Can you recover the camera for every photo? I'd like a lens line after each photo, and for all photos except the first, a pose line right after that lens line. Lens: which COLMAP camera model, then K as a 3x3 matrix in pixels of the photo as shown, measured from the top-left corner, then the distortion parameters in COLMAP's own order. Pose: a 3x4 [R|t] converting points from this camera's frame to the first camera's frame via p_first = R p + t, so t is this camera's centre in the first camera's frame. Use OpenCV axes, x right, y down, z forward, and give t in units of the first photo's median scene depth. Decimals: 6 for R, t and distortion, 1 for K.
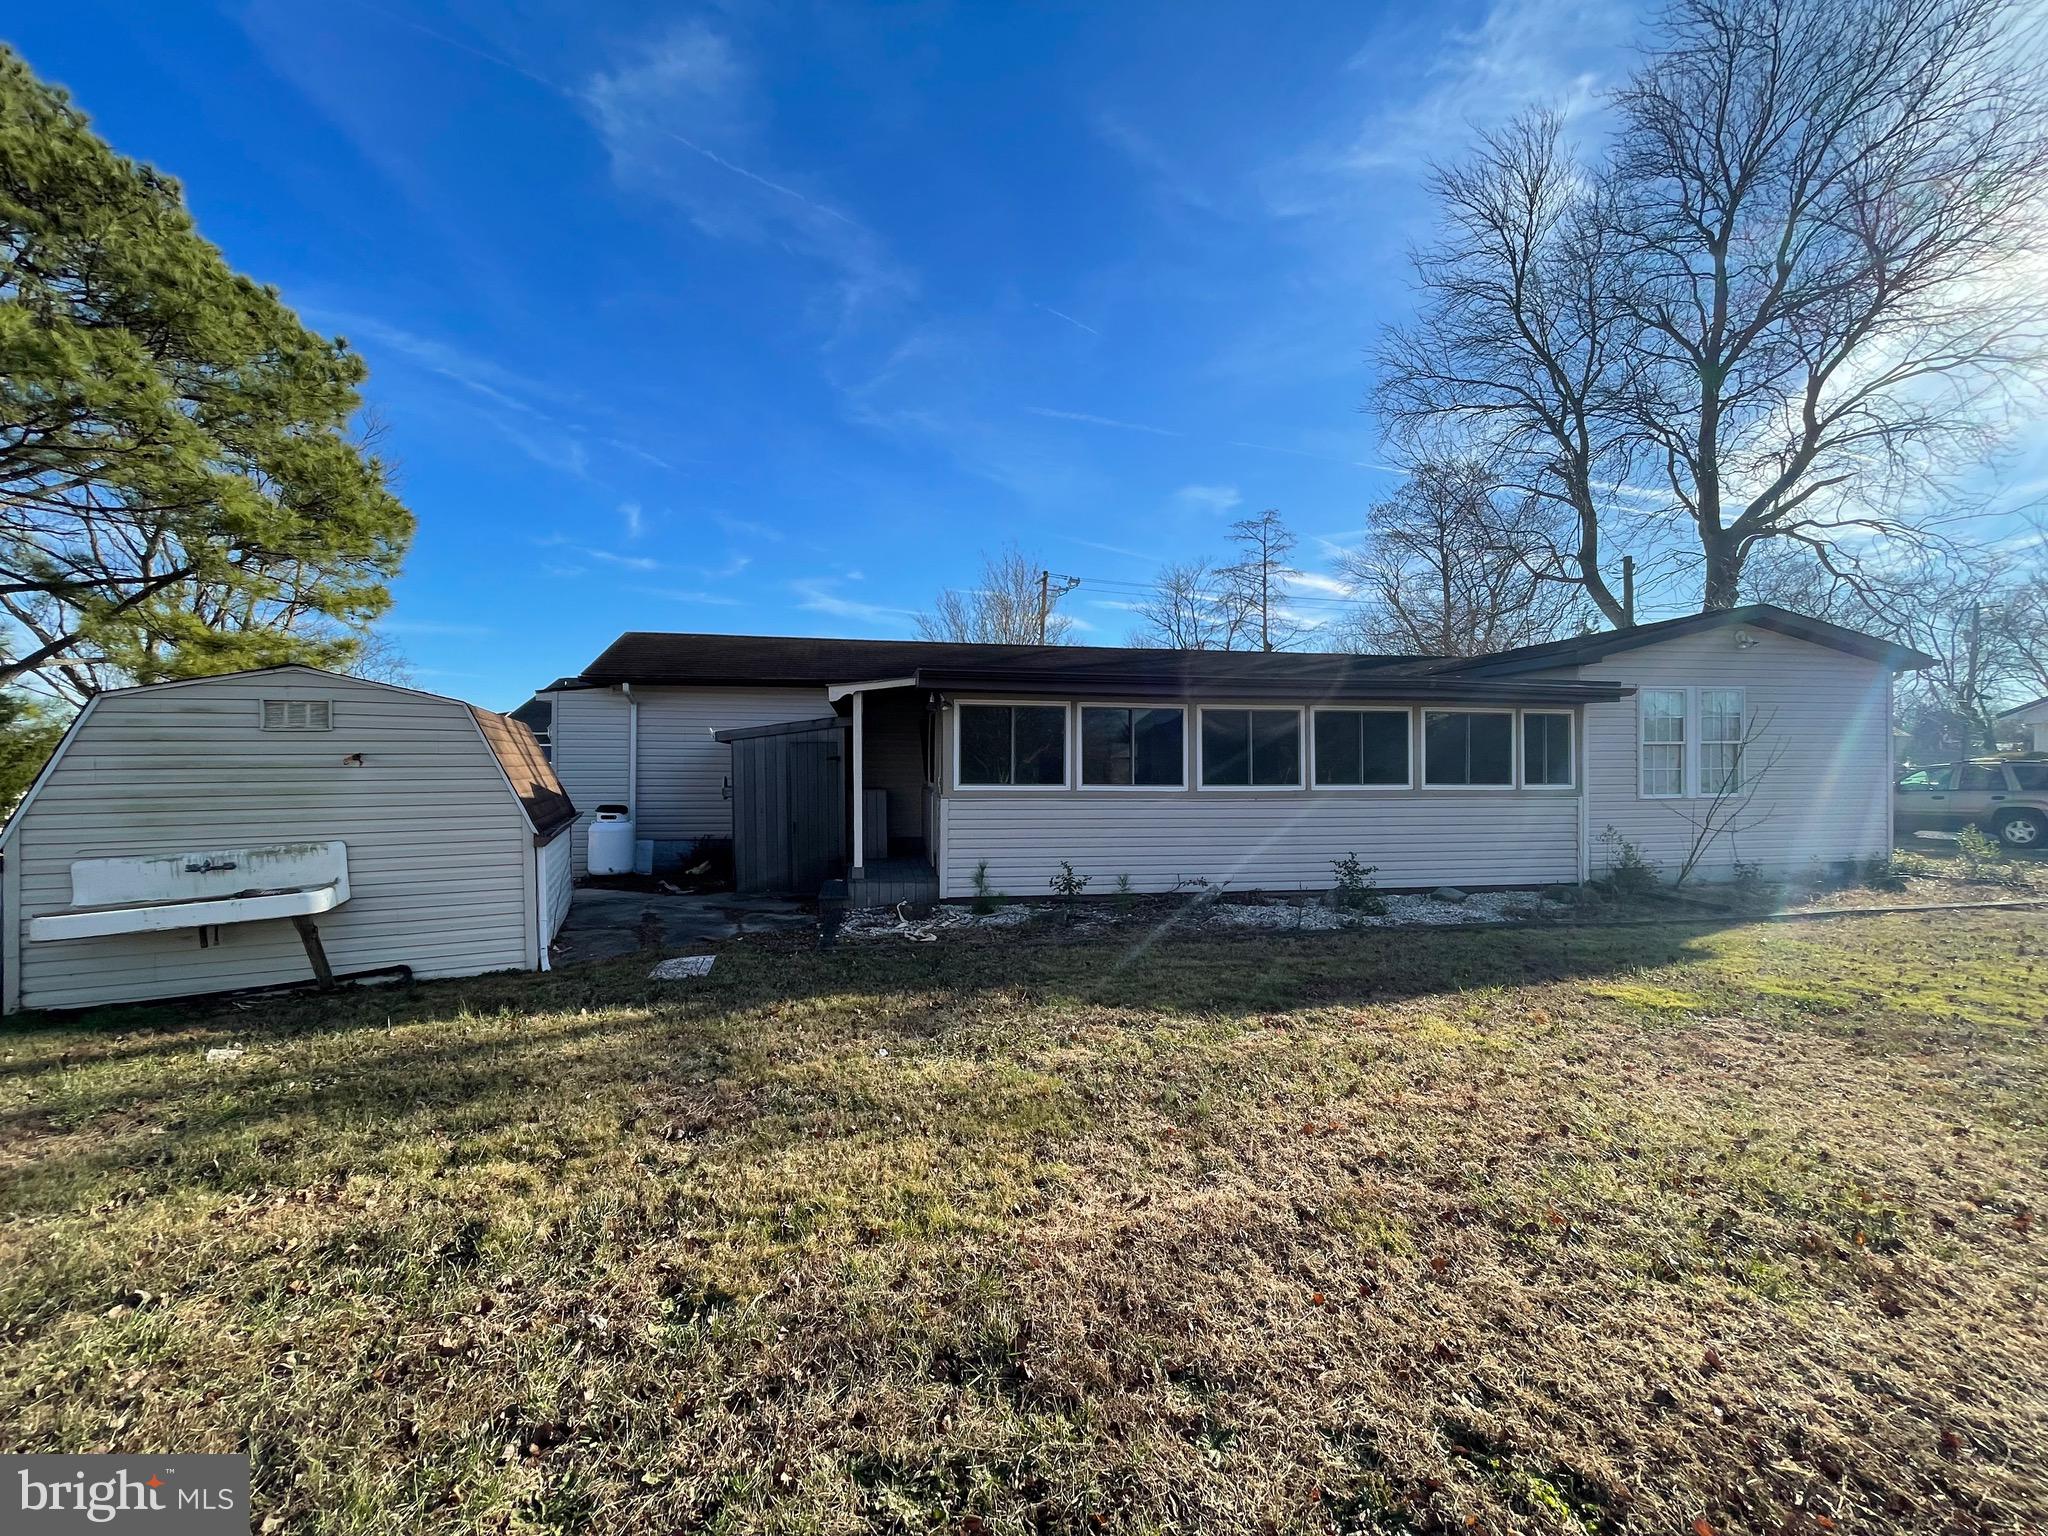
lens RADIAL K [[836.9, 0, 1007.3], [0, 836.9, 750.3], [0, 0, 1]] dist [-0.002493, -0.000152]
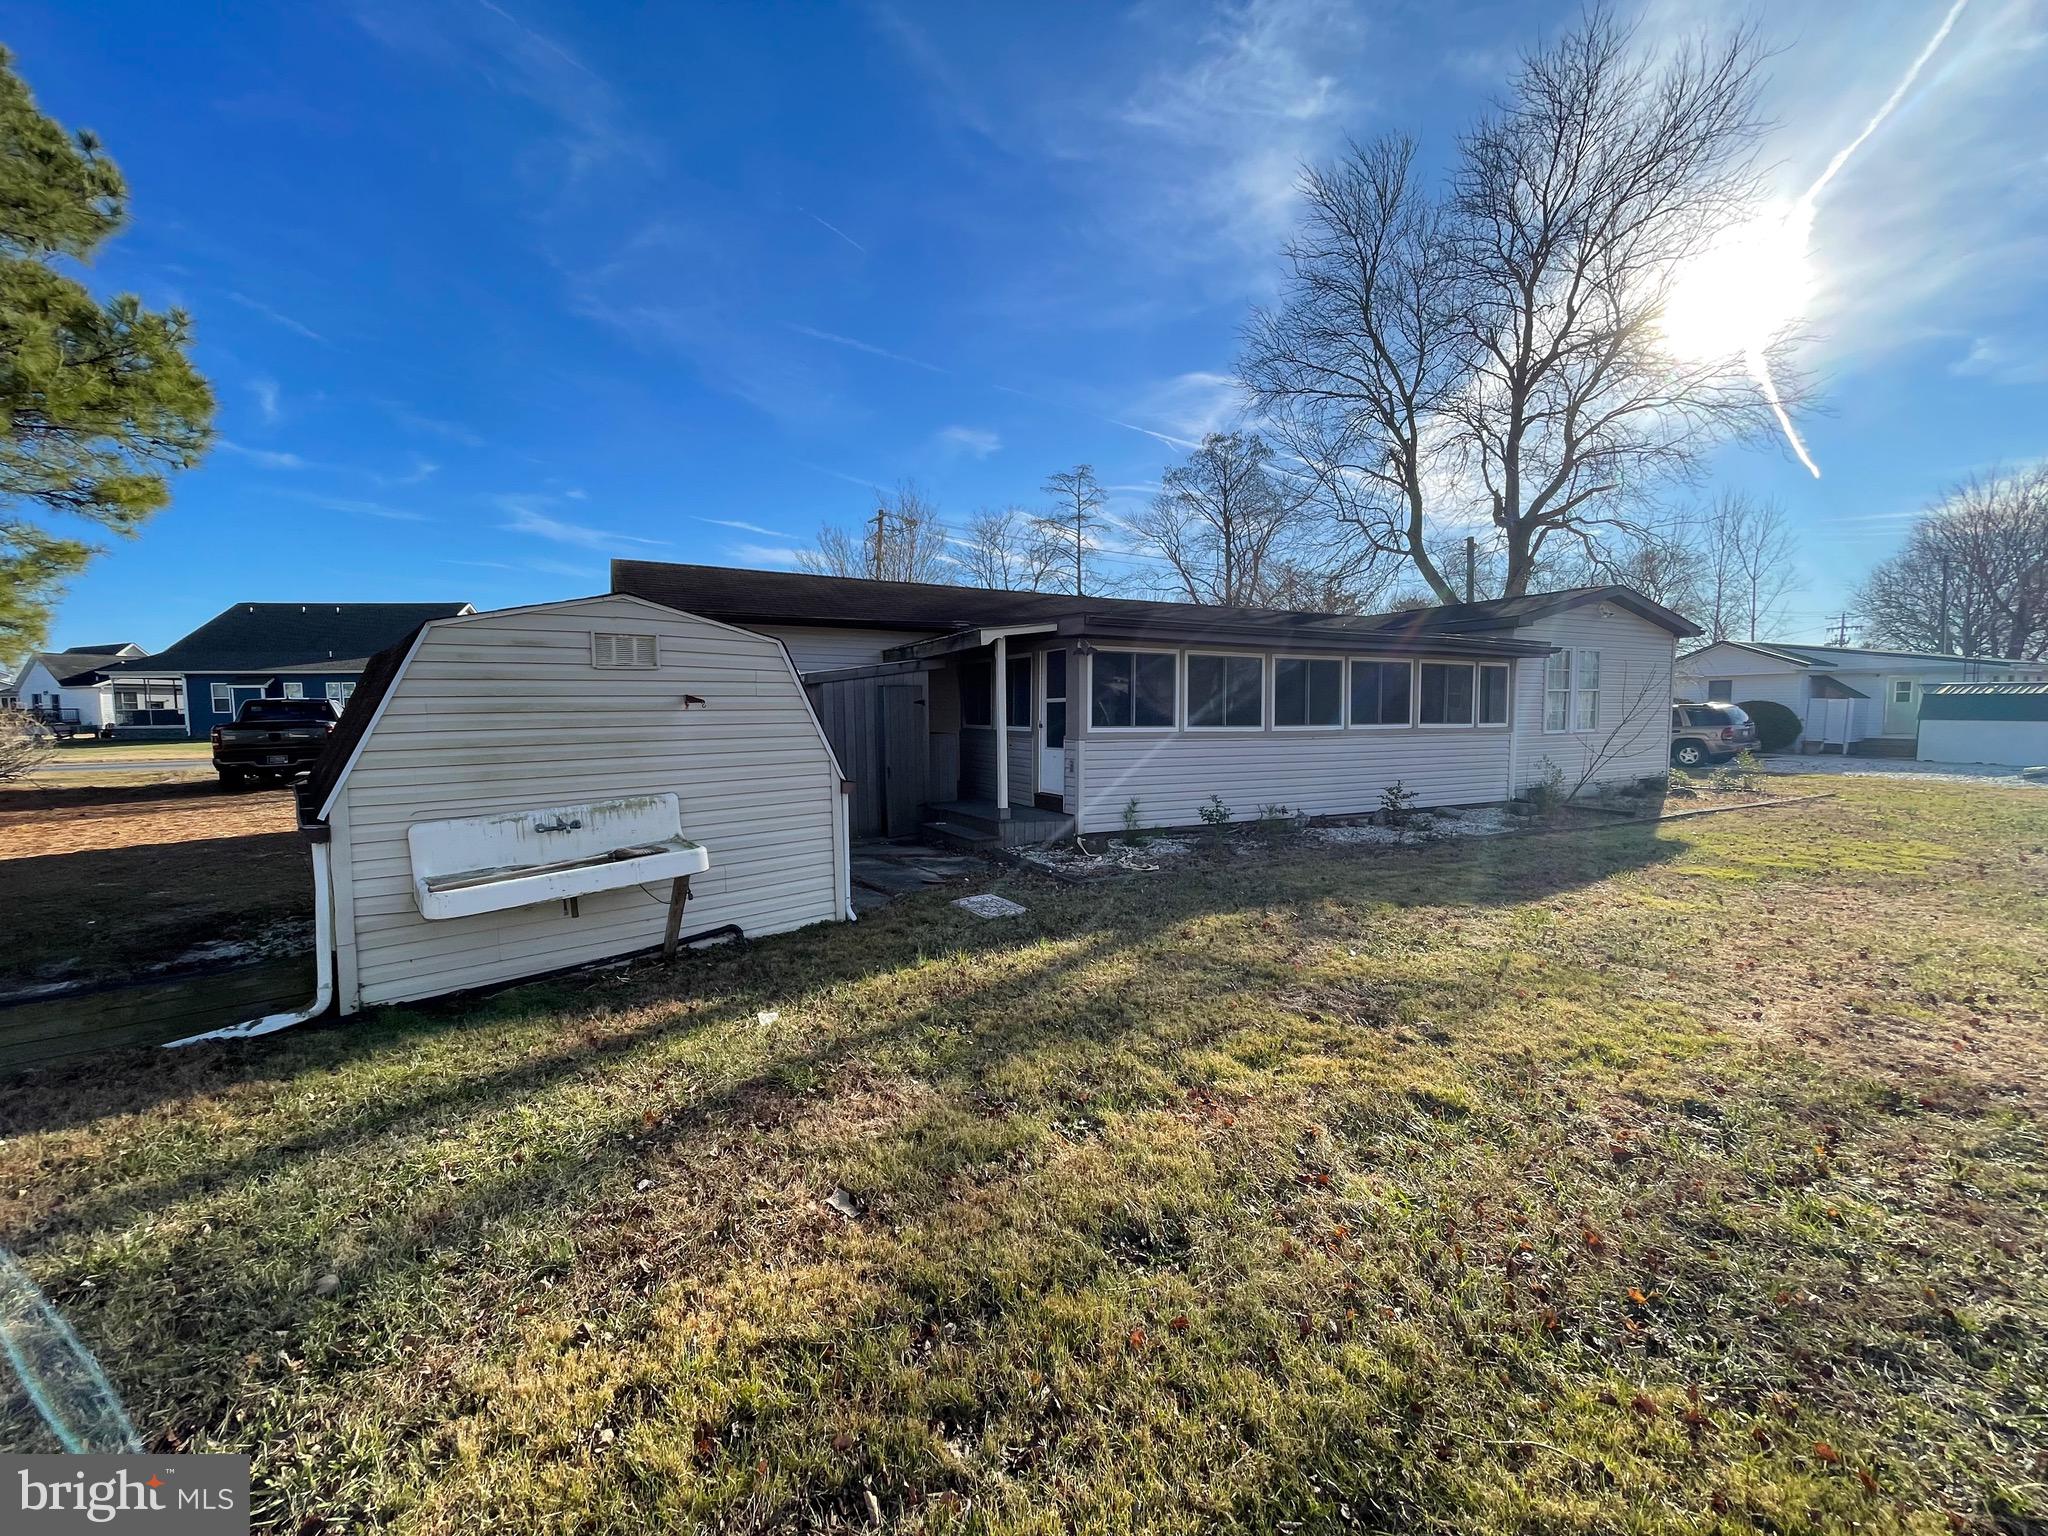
lens RADIAL K [[836.9, 0, 1004.8], [0, 836.9, 774.4], [0, 0, 1]] dist [-0.002493, -0.000152]
pose [[0.952776, -0.025013, 0.302641, -0.486965], [-0.003667, 0.995582, 0.093829, 0.002064], [-0.303650, -0.090508, 0.948475, 0.028430]]
